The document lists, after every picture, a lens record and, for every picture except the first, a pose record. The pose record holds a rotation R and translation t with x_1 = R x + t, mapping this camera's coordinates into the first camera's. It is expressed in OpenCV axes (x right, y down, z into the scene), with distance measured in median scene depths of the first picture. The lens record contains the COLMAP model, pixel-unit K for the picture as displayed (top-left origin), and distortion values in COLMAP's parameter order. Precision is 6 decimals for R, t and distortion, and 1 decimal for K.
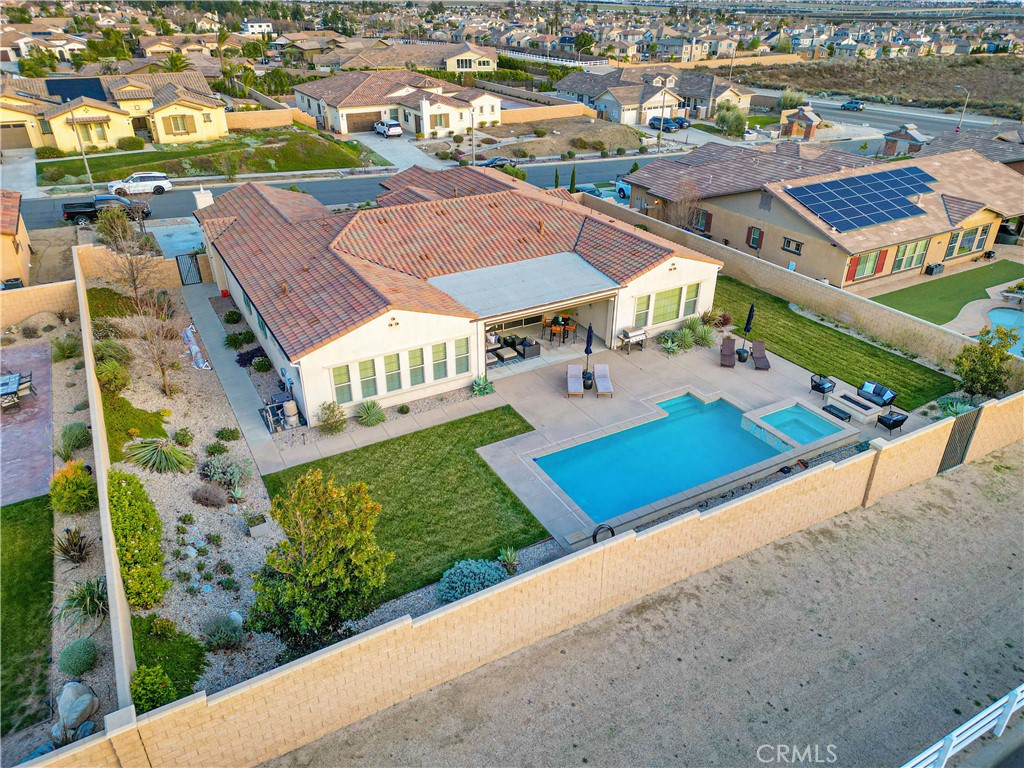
lens RADIAL K [[713.3, 0, 512.0], [0, 713.3, 384.0], [0, 0, 1]] dist [0.068474, -0.053812]
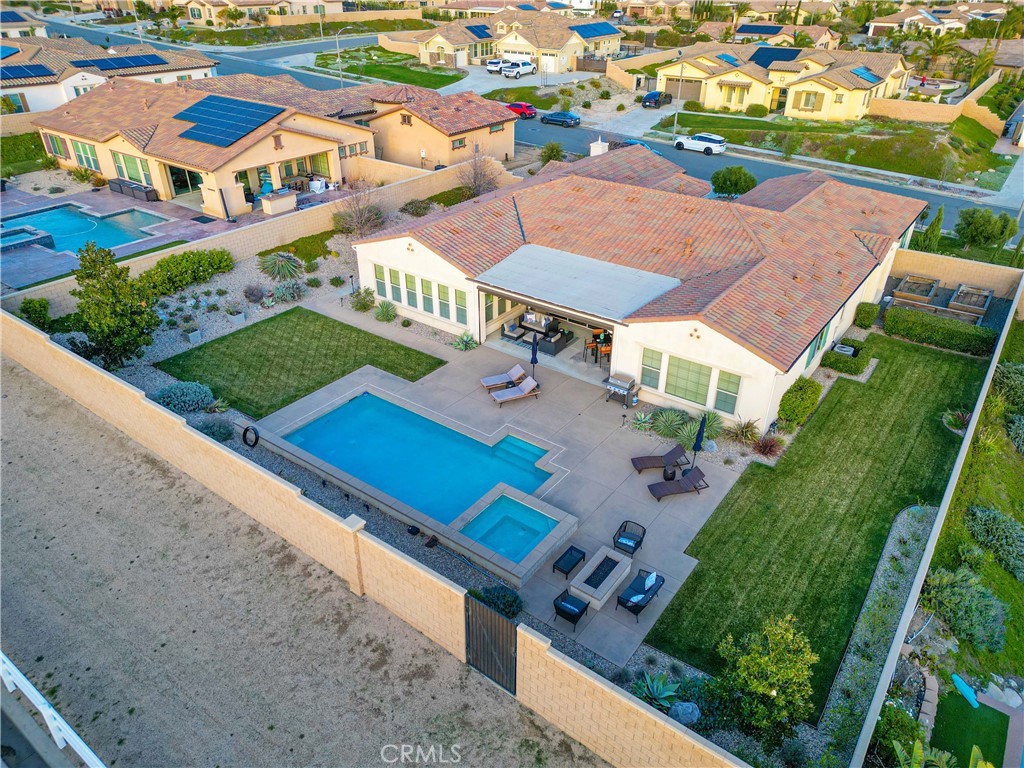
lens RADIAL K [[713.3, 0, 512.0], [0, 713.3, 384.0], [0, 0, 1]] dist [0.068474, -0.053812]
pose [[0.411027, 0.462285, -0.785716, 0.871652], [-0.444360, 0.854161, 0.270099, -0.268140], [0.795990, 0.238123, 0.556504, 0.492659]]
